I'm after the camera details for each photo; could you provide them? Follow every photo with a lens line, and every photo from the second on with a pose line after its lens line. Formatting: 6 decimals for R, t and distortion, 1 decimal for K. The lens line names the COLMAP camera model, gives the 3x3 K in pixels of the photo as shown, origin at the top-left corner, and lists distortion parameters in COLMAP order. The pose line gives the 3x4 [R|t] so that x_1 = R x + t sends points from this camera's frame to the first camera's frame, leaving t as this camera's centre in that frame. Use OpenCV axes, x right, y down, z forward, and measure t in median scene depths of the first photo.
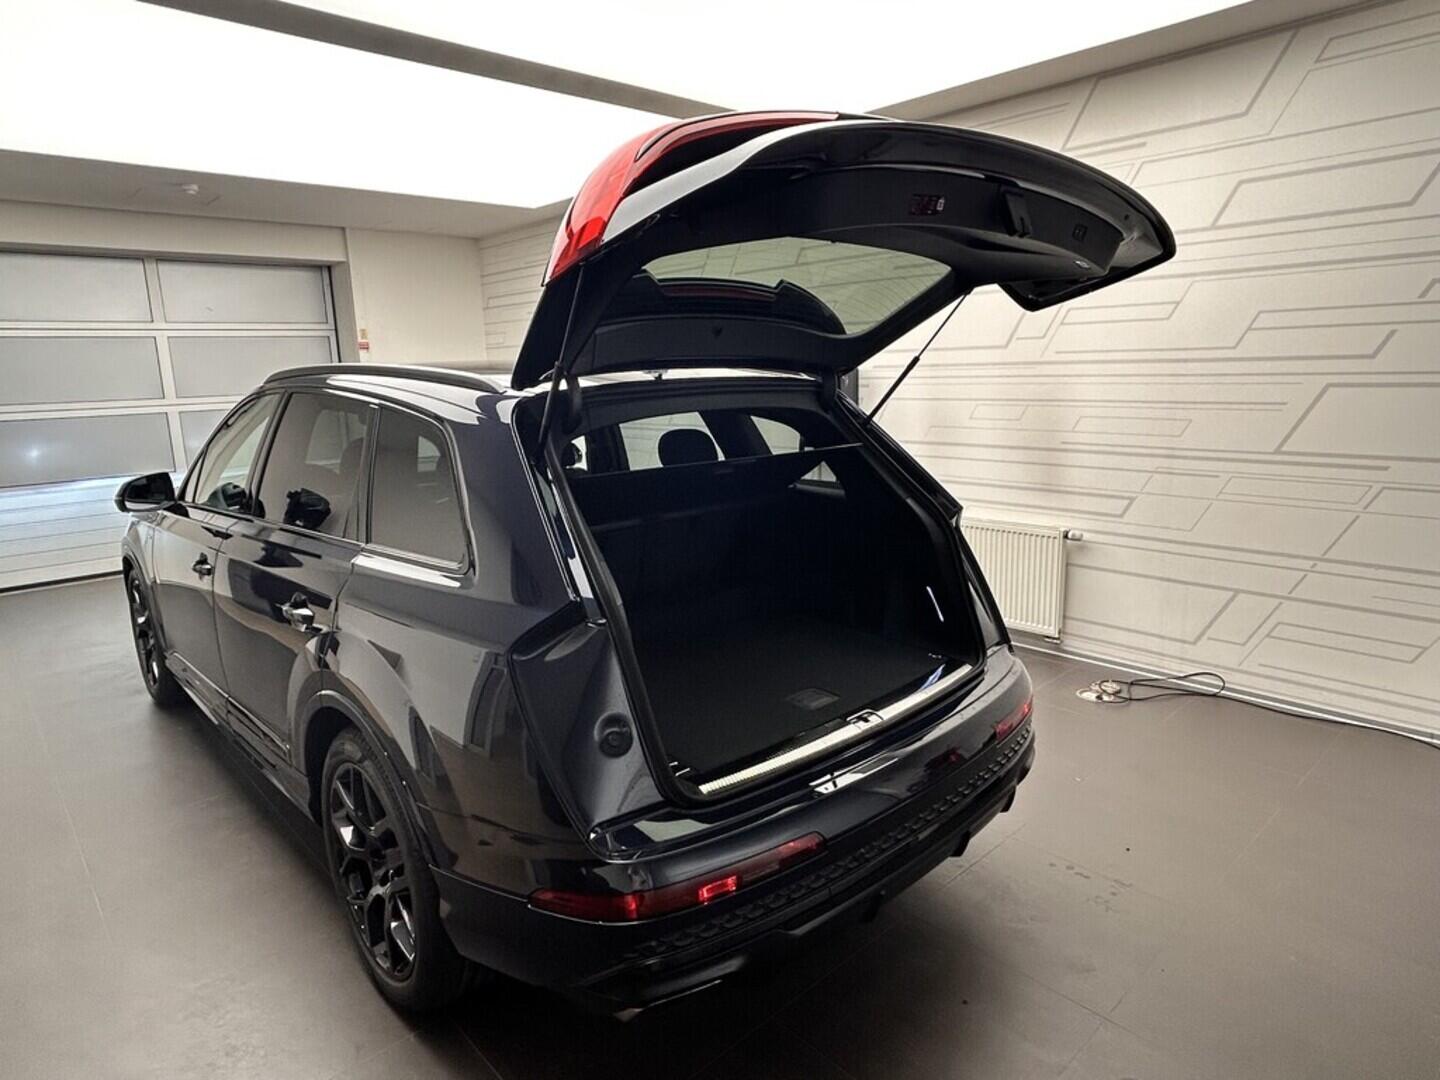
lens RADIAL K [[846.3, 0, 721.3], [0, 846.3, 535.8], [0, 0, 1]] dist [-0.007509, -0.003970]
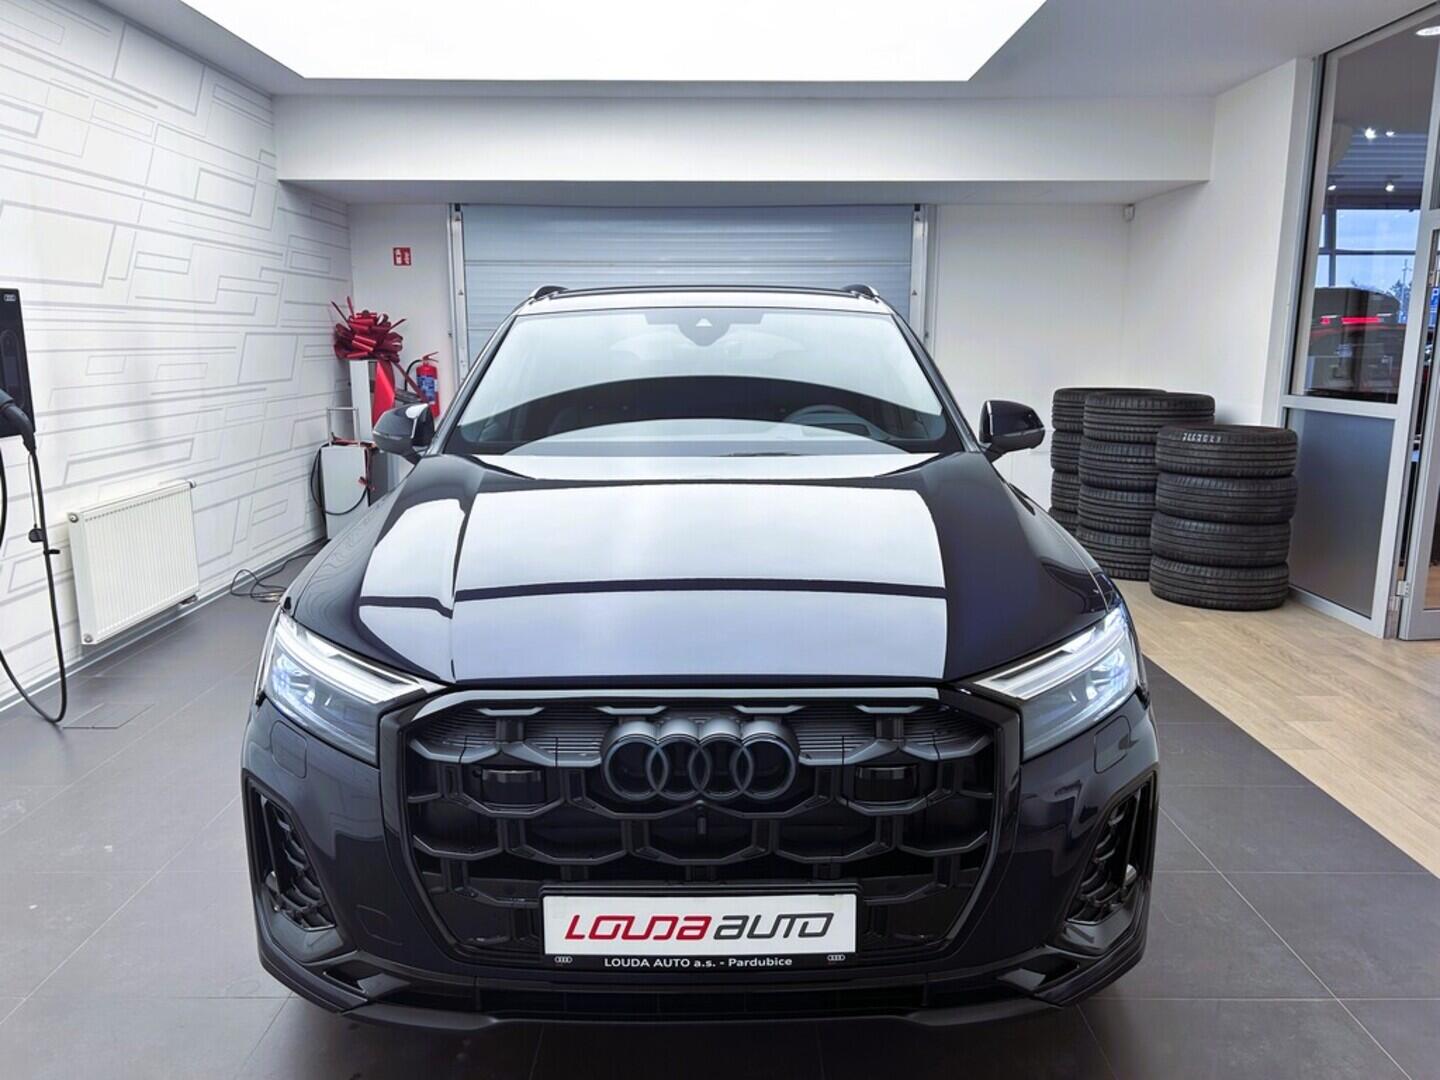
lens RADIAL K [[1088.8, 0, 720.0], [0, 1088.8, 540.0], [0, 0, 1]] dist [0.040093, -0.035279]
pose [[-0.733836, -0.097570, 0.672283, -1.103596], [0.153723, 0.940111, 0.304238, -0.283896], [-0.661705, 0.326607, -0.674888, 1.786093]]
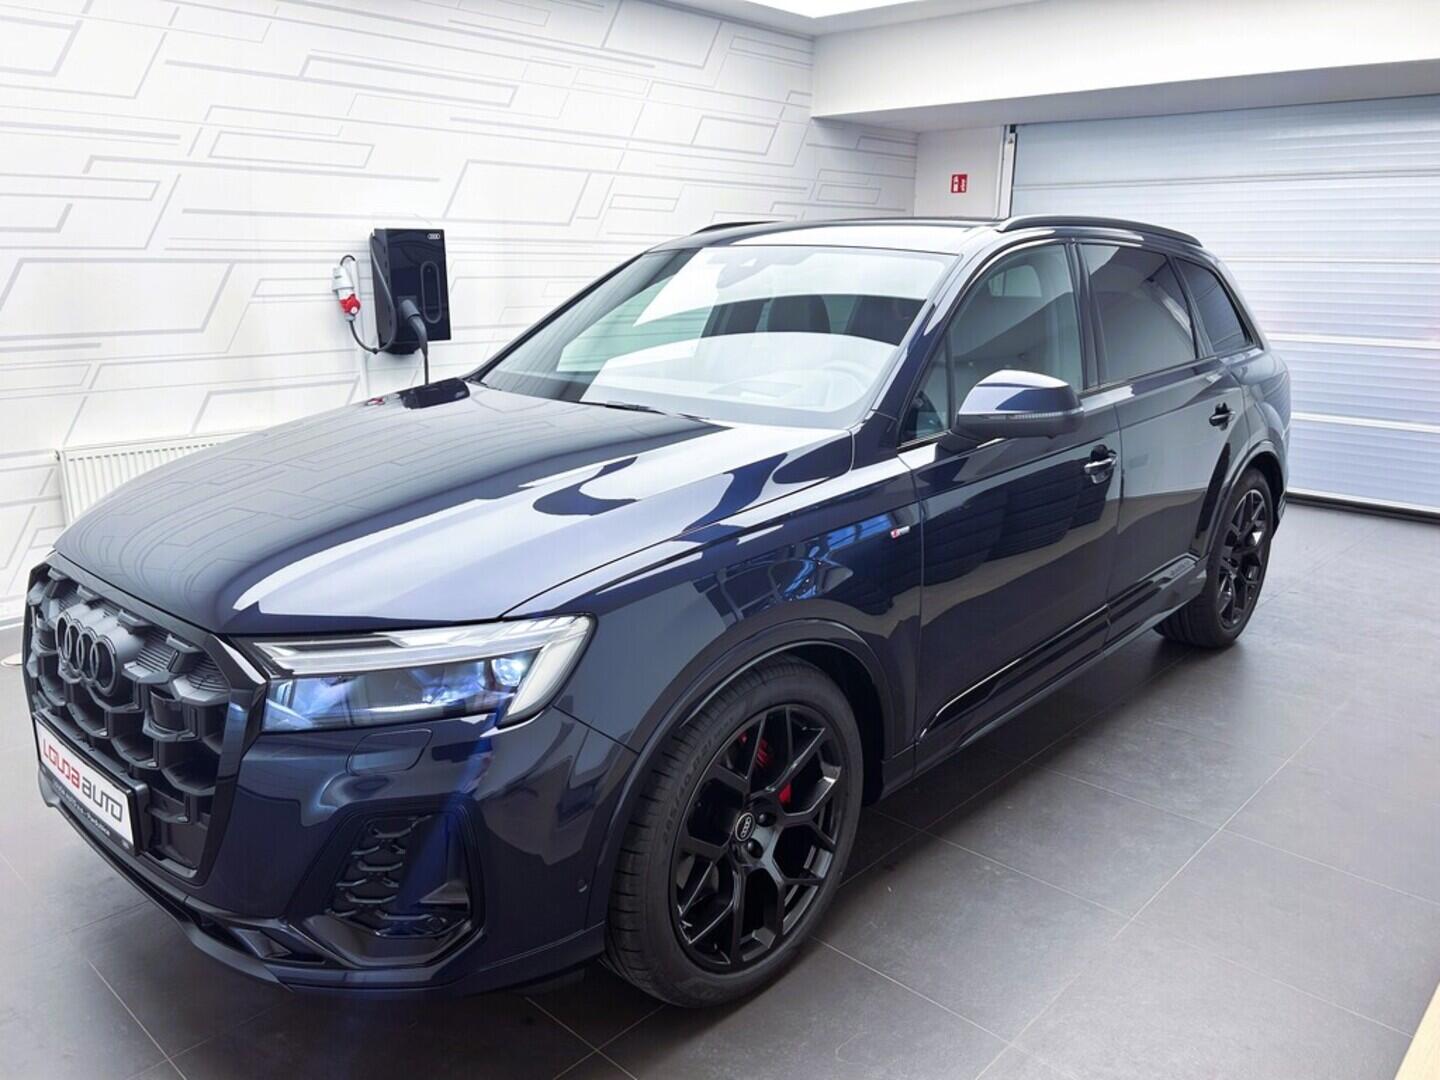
lens RADIAL K [[1088.8, 0, 720.0], [0, 1088.8, 540.0], [0, 0, 1]] dist [0.040093, -0.035279]
pose [[-0.075777, -0.227622, 0.970797, -1.355254], [0.187914, 0.952891, 0.238091, -0.175294], [-0.979258, 0.200468, -0.029434, 1.181309]]
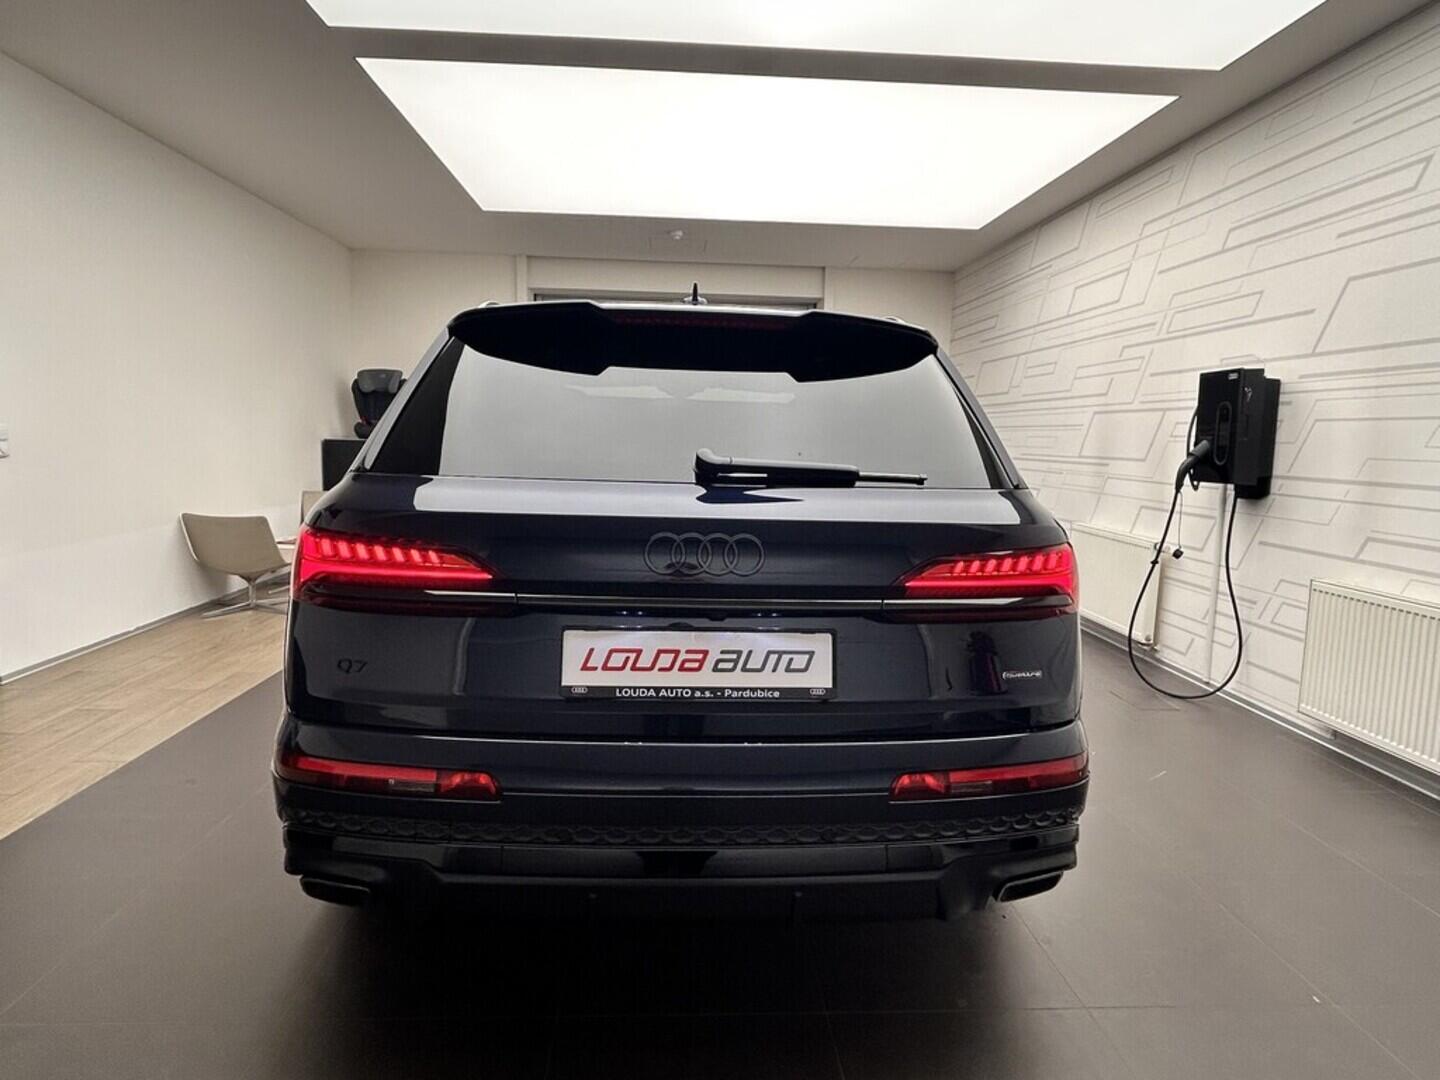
lens RADIAL K [[846.3, 0, 721.3], [0, 846.3, 535.8], [0, 0, 1]] dist [-0.007509, -0.003970]
pose [[0.769637, 0.121455, -0.626823, 0.386195], [-0.169034, 0.985470, -0.016599, 0.043254], [0.615700, 0.118730, 0.778985, 0.216262]]
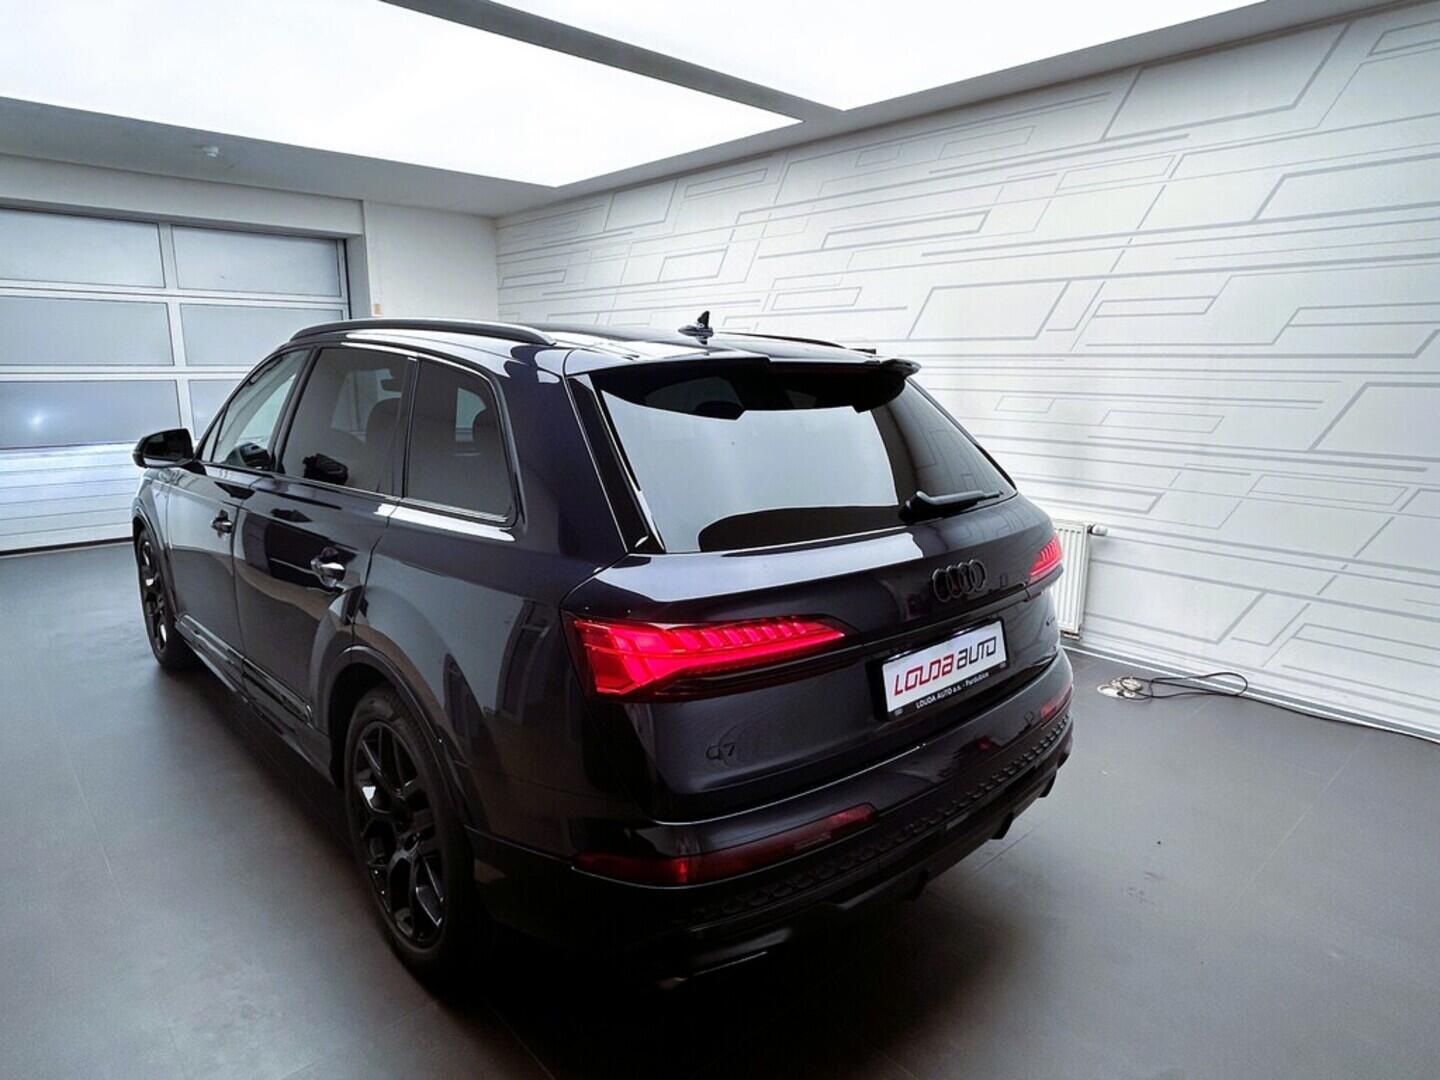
lens RADIAL K [[846.3, 0, 721.3], [0, 846.3, 535.8], [0, 0, 1]] dist [-0.007509, -0.003970]
pose [[0.999365, 0.035257, 0.005122, -0.034809], [-0.035267, 0.999376, 0.001970, 0.023417], [-0.005049, -0.002149, 0.999985, 0.015614]]
